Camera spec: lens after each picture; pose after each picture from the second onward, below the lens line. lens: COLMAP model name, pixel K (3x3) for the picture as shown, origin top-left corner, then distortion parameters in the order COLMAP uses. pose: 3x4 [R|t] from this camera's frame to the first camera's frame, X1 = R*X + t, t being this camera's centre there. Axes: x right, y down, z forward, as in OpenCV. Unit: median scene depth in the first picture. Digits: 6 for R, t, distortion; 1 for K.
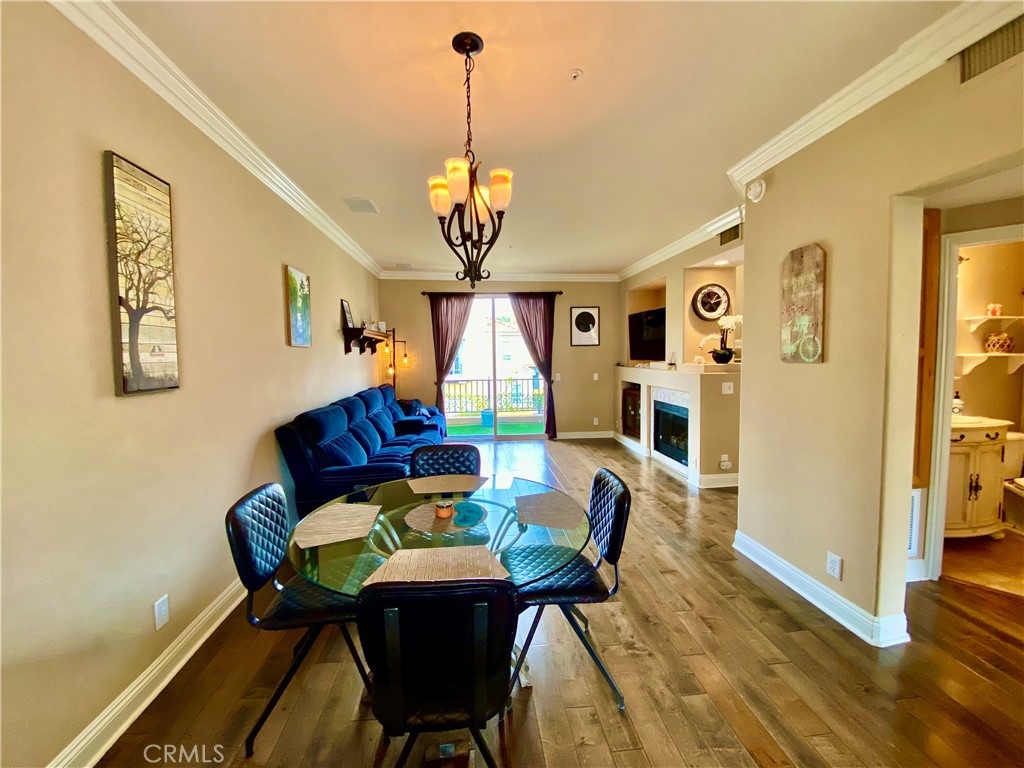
lens RADIAL K [[420.5, 0, 511.4], [0, 420.5, 381.4], [0, 0, 1]] dist [0.001573, -0.000046]
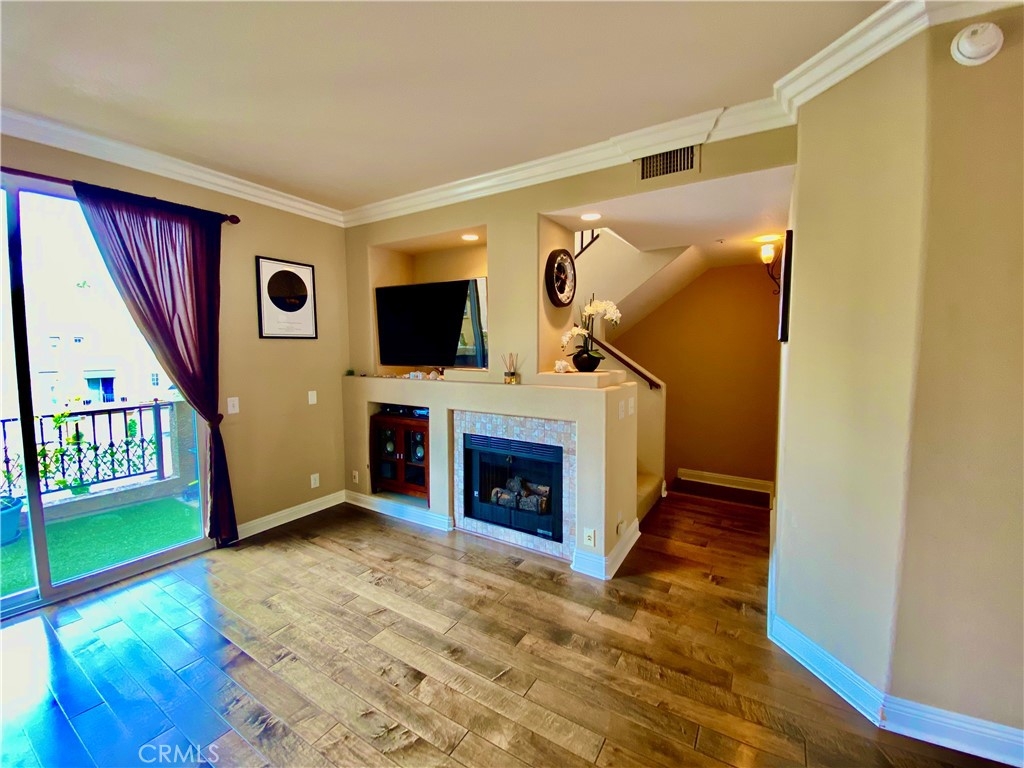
lens RADIAL K [[420.5, 0, 514.9], [0, 420.5, 379.5], [0, 0, 1]] dist [0.001573, -0.000046]
pose [[0.598143, -0.049080, 0.799885, -0.073902], [0.045191, 0.998600, 0.027479, -0.038509], [-0.800114, 0.019712, 0.599523, 0.496975]]
